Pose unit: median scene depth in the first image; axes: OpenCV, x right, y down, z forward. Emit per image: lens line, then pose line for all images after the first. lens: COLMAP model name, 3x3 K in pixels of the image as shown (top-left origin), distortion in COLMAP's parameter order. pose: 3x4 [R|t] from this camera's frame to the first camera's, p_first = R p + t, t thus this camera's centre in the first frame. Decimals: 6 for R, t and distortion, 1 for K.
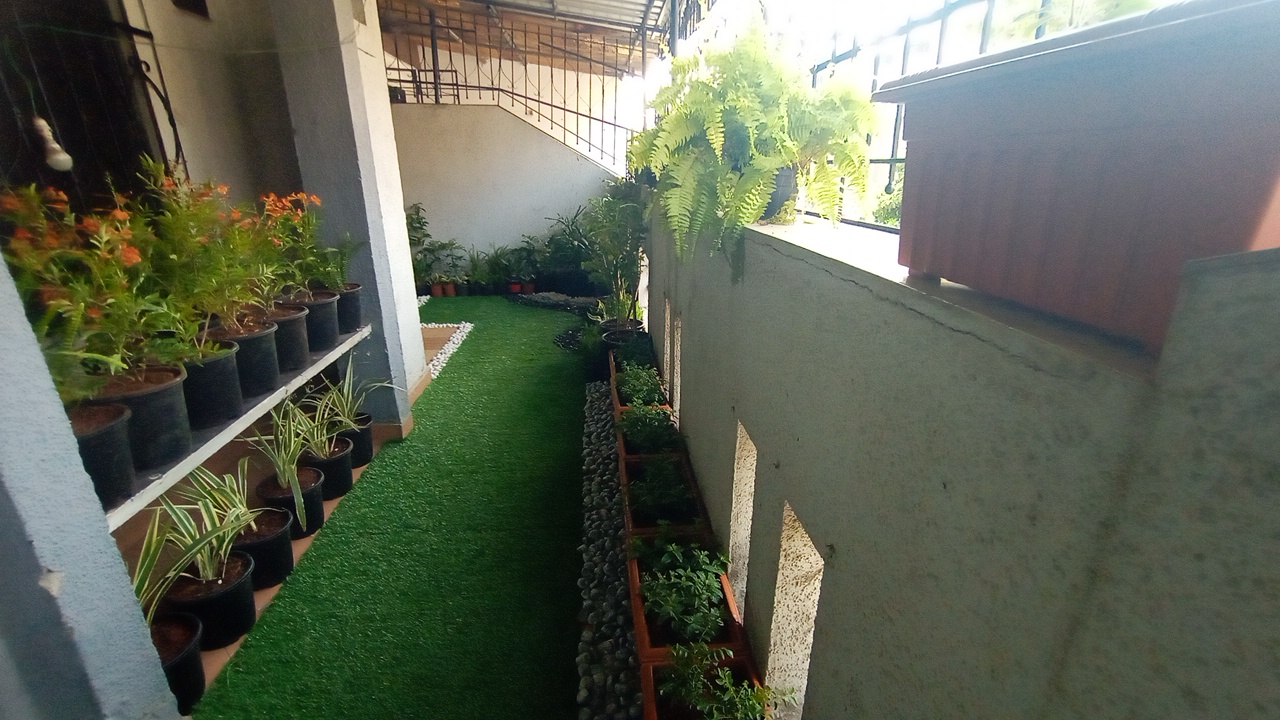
lens RADIAL K [[583.9, 0, 632.8], [0, 583.9, 362.3], [0, 0, 1]] dist [-0.036608, 0.027078]
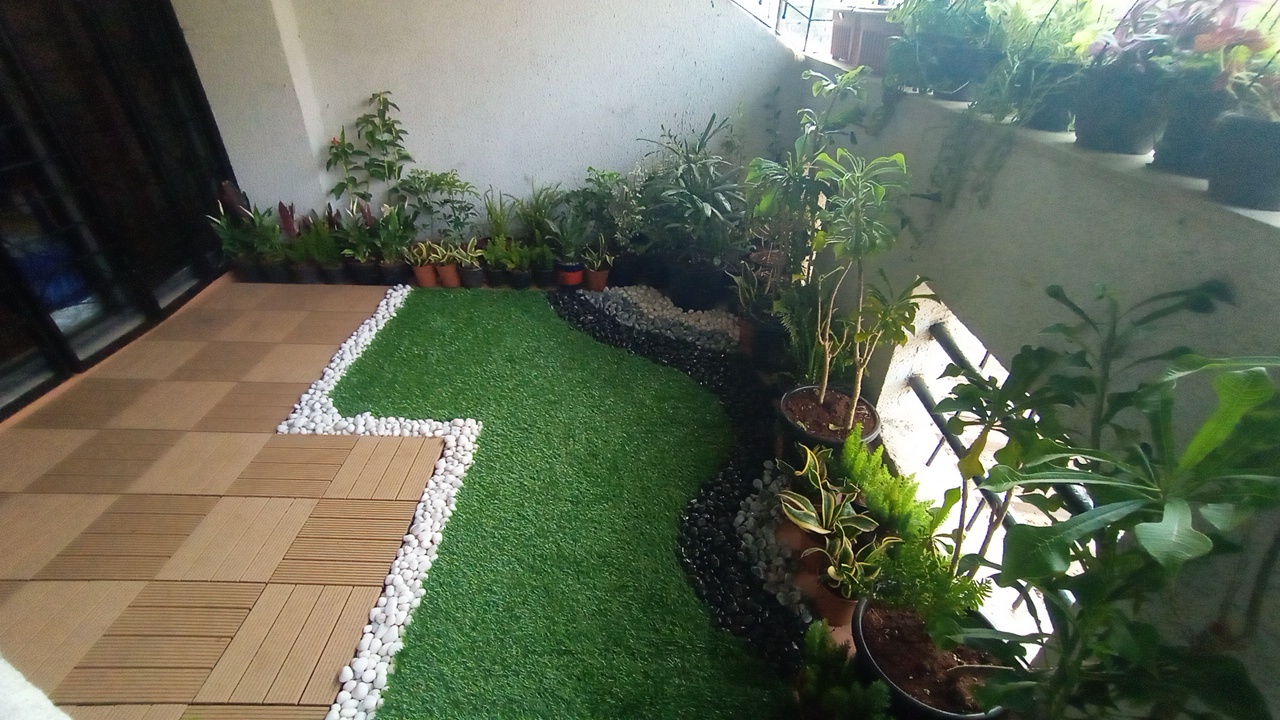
lens RADIAL K [[583.9, 0, 632.8], [0, 583.9, 362.3], [0, 0, 1]] dist [-0.036608, 0.027078]
pose [[0.995564, 0.063995, -0.068965, -0.106552], [-0.045451, 0.968959, 0.243008, -0.179837], [0.082376, -0.238795, 0.967570, 0.481073]]
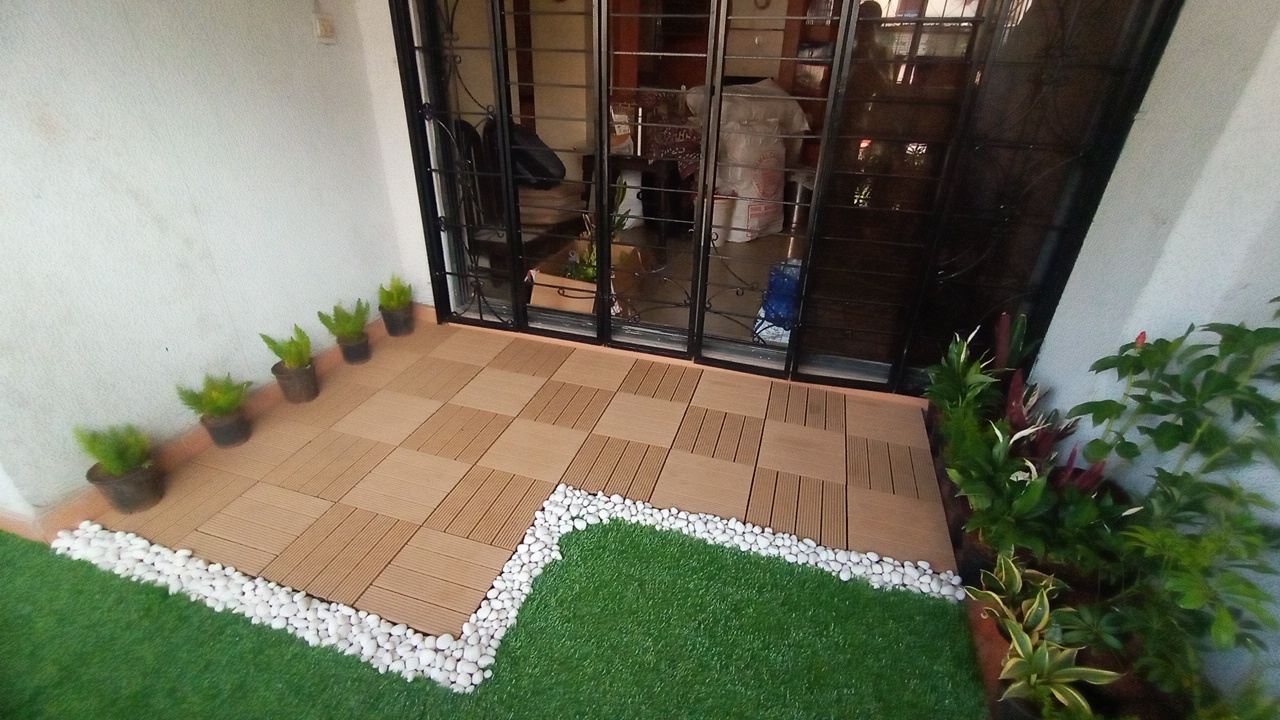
lens RADIAL K [[583.9, 0, 632.8], [0, 583.9, 362.3], [0, 0, 1]] dist [-0.036608, 0.027078]
pose [[-0.370782, 0.444488, -0.815445, -0.119189], [-0.313795, 0.766435, 0.560455, -0.294079], [0.874102, 0.463689, -0.144702, 0.835988]]
